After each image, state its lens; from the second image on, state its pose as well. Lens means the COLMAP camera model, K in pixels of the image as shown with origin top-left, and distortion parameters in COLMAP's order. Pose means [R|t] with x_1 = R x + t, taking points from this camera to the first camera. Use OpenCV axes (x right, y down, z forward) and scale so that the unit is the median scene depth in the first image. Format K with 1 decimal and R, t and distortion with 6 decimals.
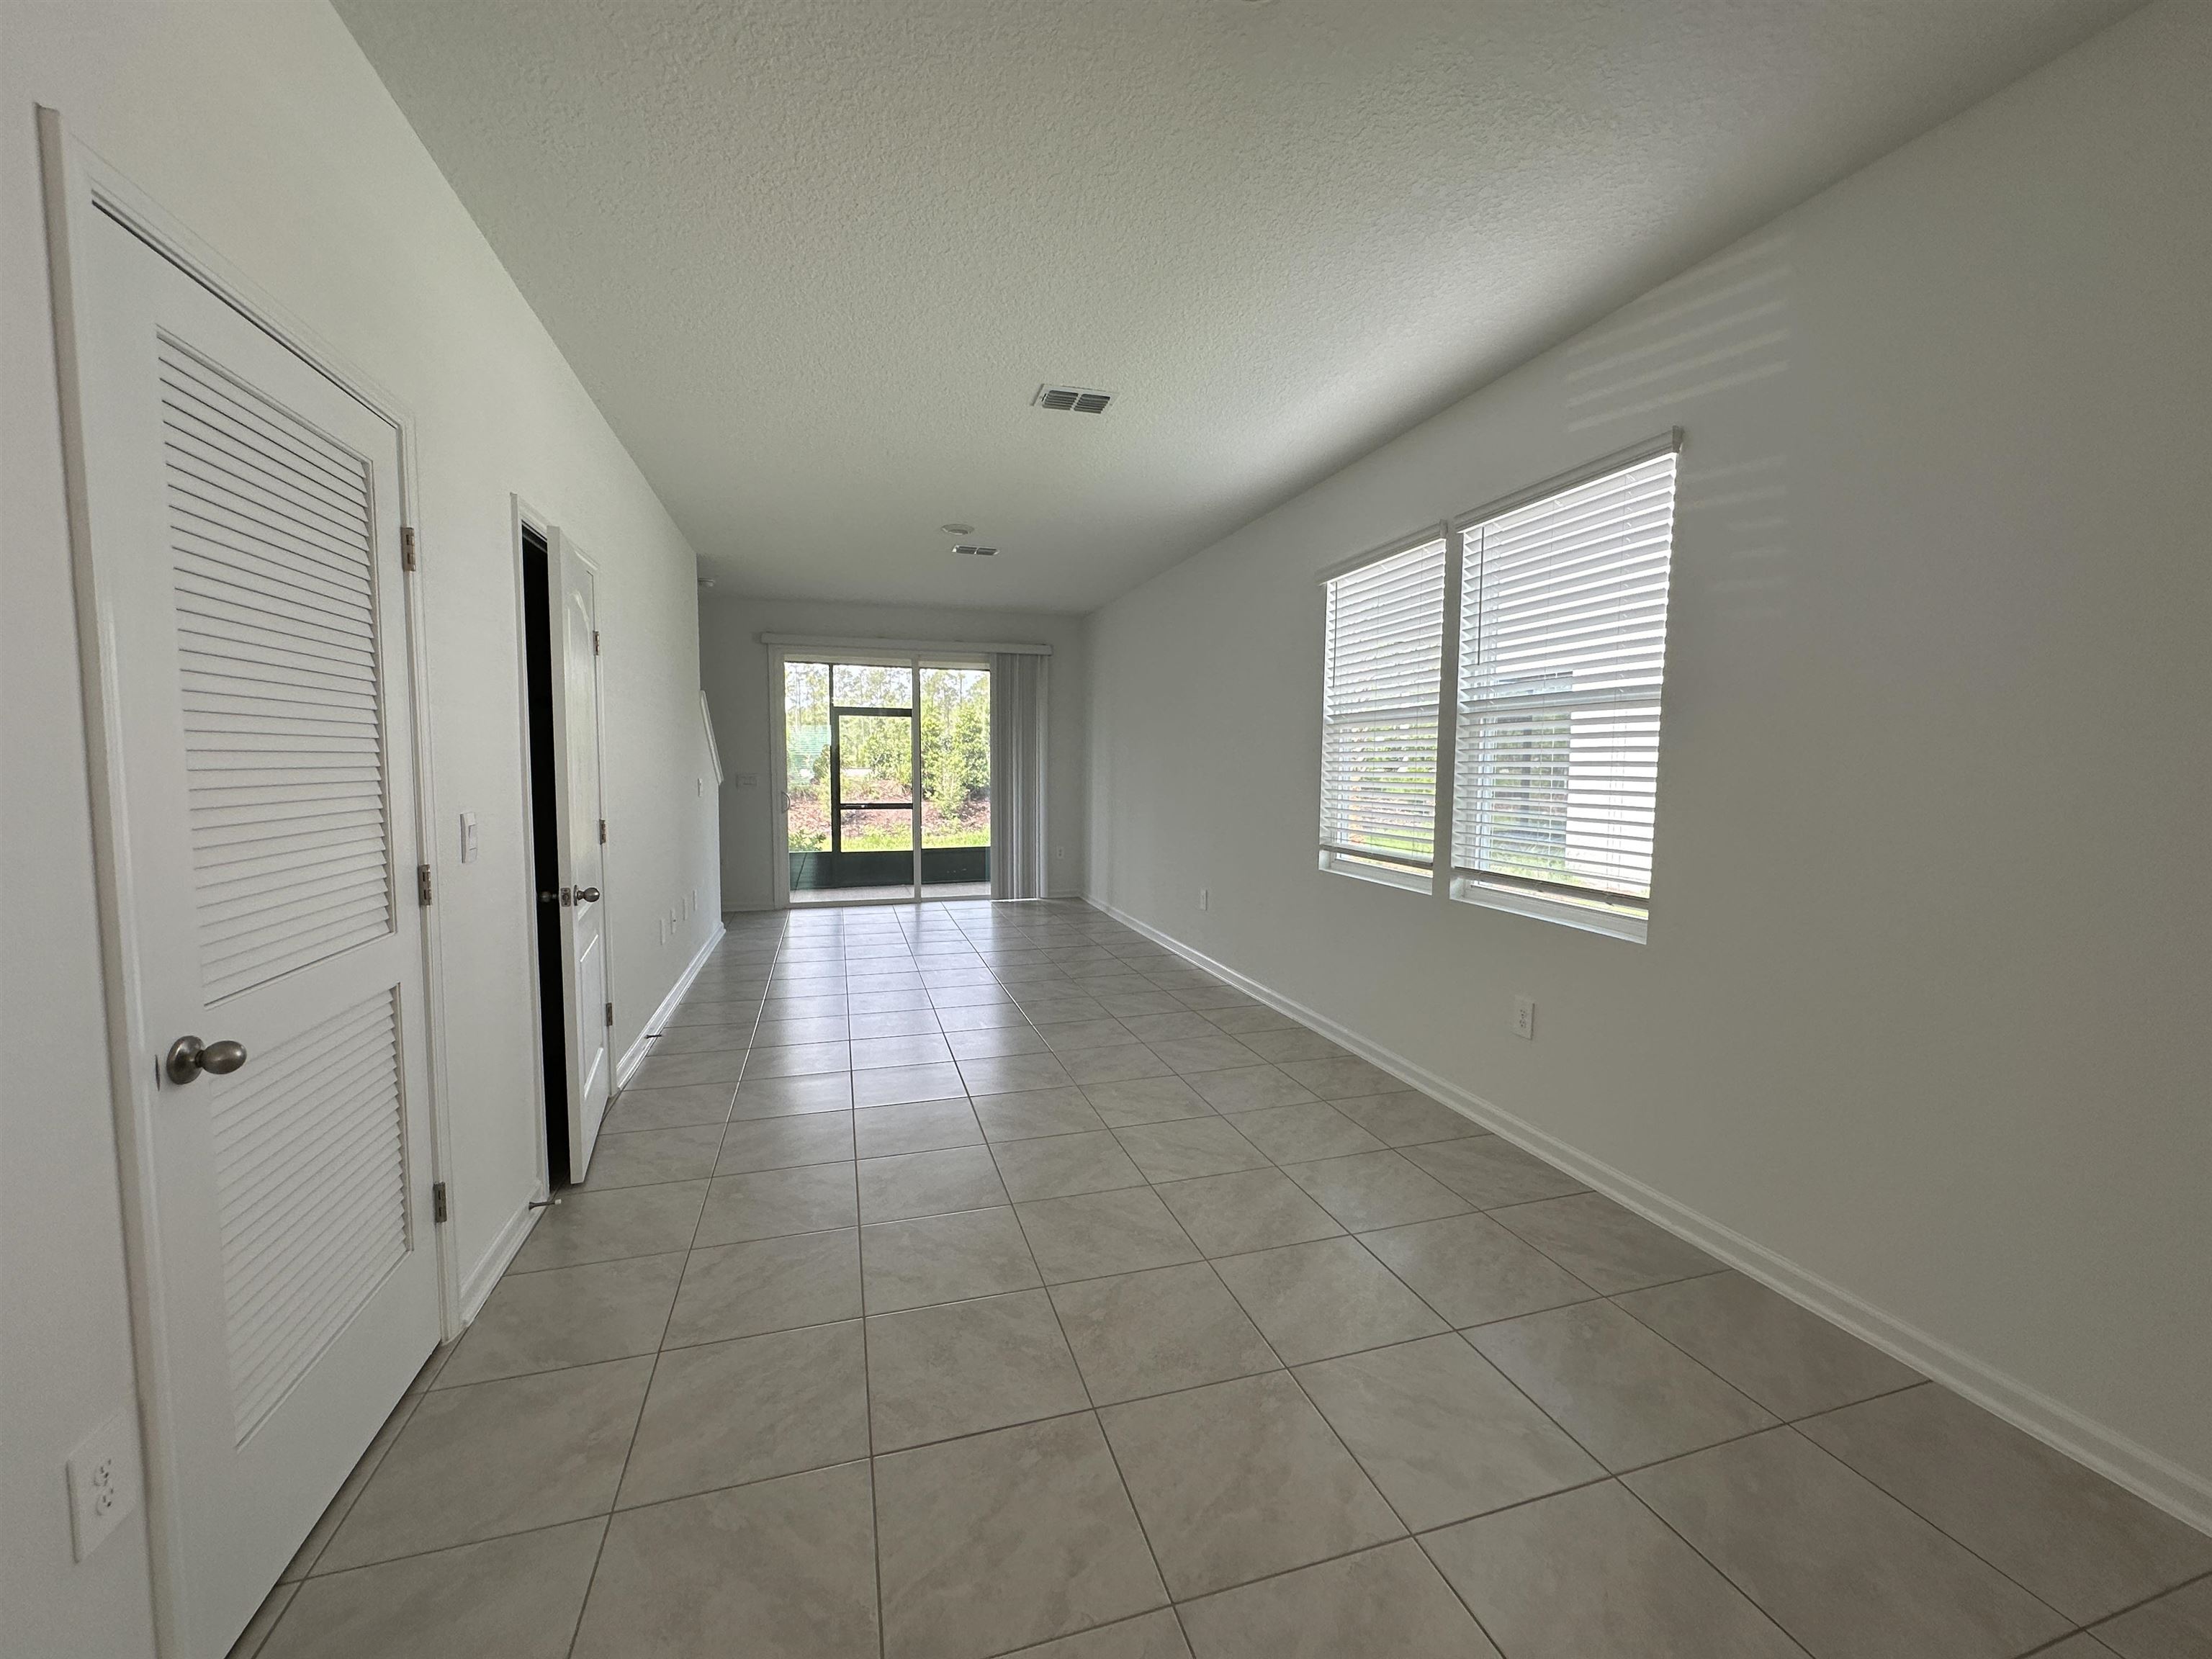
lens RADIAL K [[880.2, 0, 1106.0], [0, 880.2, 829.5], [0, 0, 1]] dist [-0.001860, 0.000043]
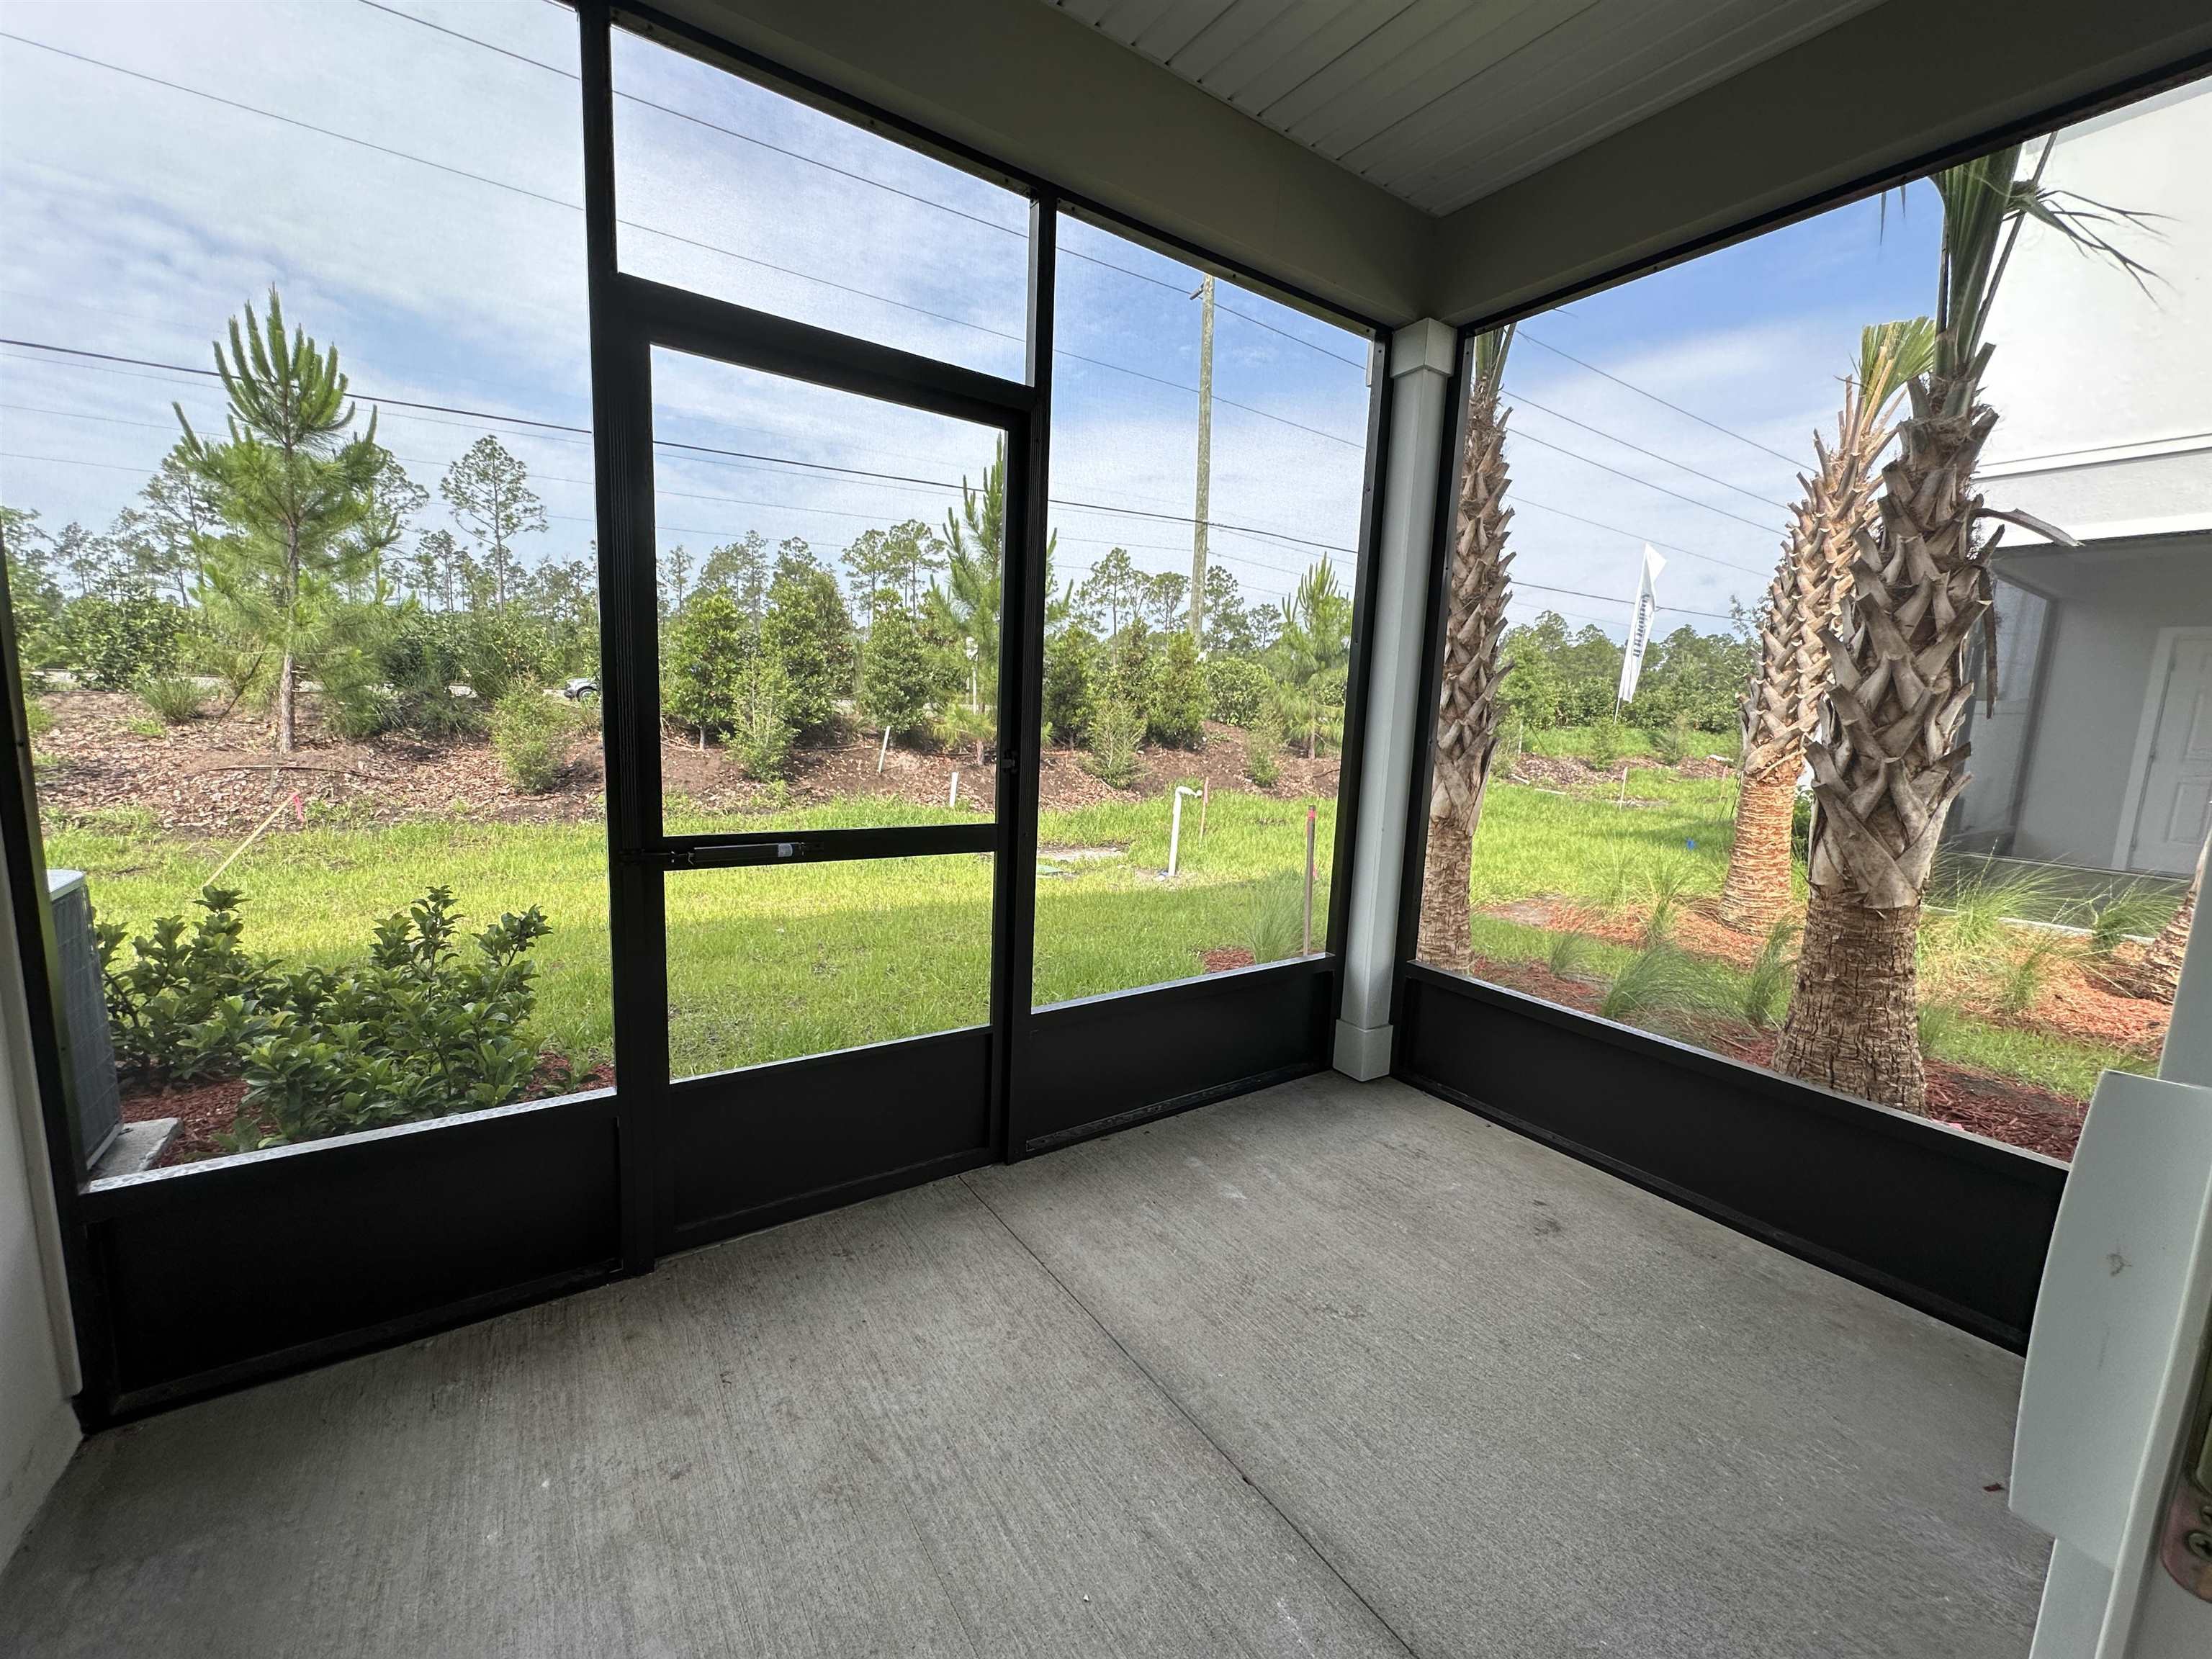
lens RADIAL K [[880.2, 0, 1106.0], [0, 880.2, 829.5], [0, 0, 1]] dist [-0.001860, 0.000043]
pose [[0.956044, -0.010030, 0.293052, -0.246379], [-0.011342, 0.997402, 0.071136, -0.043032], [-0.293004, -0.071333, 0.953447, 0.735123]]
